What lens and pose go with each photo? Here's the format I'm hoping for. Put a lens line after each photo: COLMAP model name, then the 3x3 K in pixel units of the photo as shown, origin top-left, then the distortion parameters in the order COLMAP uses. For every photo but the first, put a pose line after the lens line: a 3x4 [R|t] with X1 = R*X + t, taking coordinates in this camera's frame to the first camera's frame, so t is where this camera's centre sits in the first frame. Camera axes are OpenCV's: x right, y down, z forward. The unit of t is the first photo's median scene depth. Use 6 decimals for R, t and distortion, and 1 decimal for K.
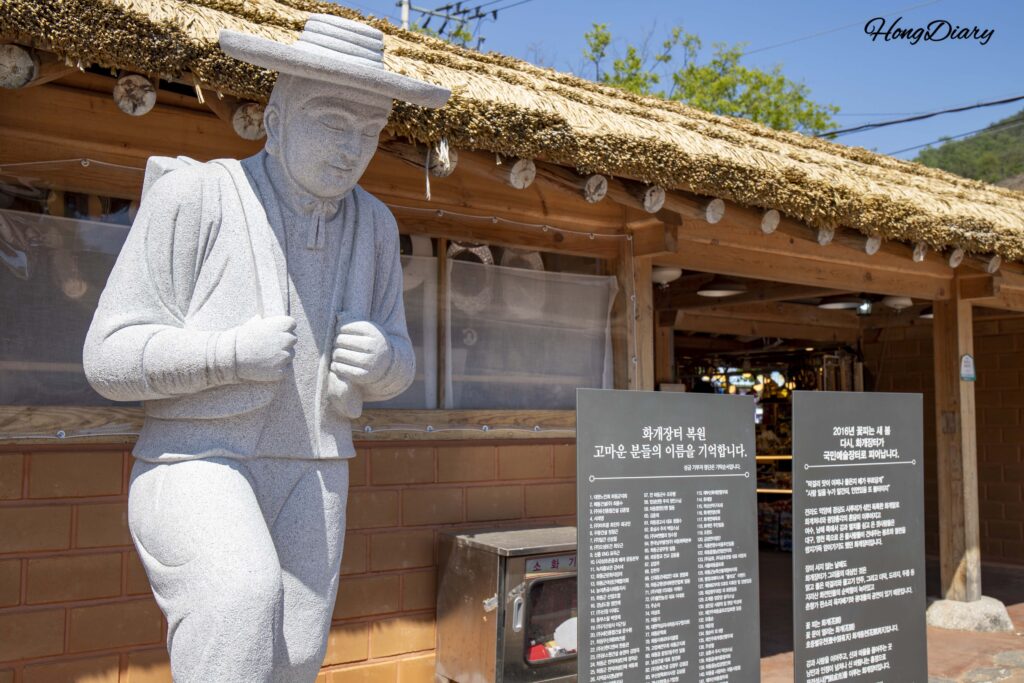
lens RADIAL K [[1087.6, 0, 512.2], [0, 1087.6, 339.7], [0, 0, 1]] dist [-0.028215, 0.000000]
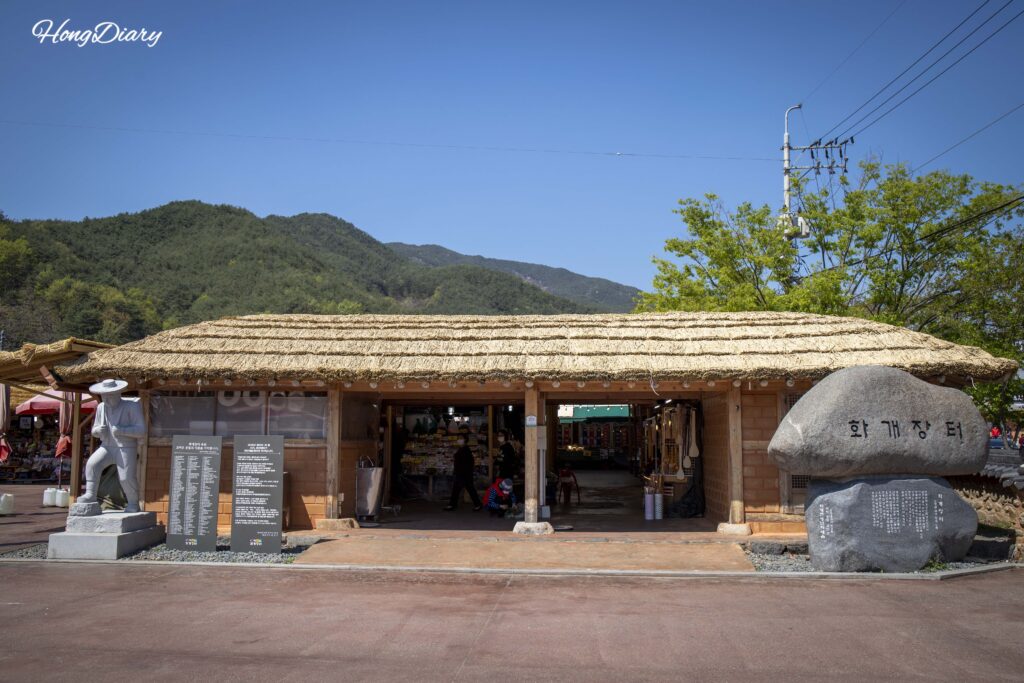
lens RADIAL K [[928.8, 0, 511.4], [0, 928.8, 341.2], [0, 0, 1]] dist [-0.019425, 0.000000]
pose [[0.716902, -0.067418, -0.693906, 3.607784], [0.044671, 0.997710, -0.050784, -0.089683], [0.695741, 0.005410, 0.718272, -0.885680]]
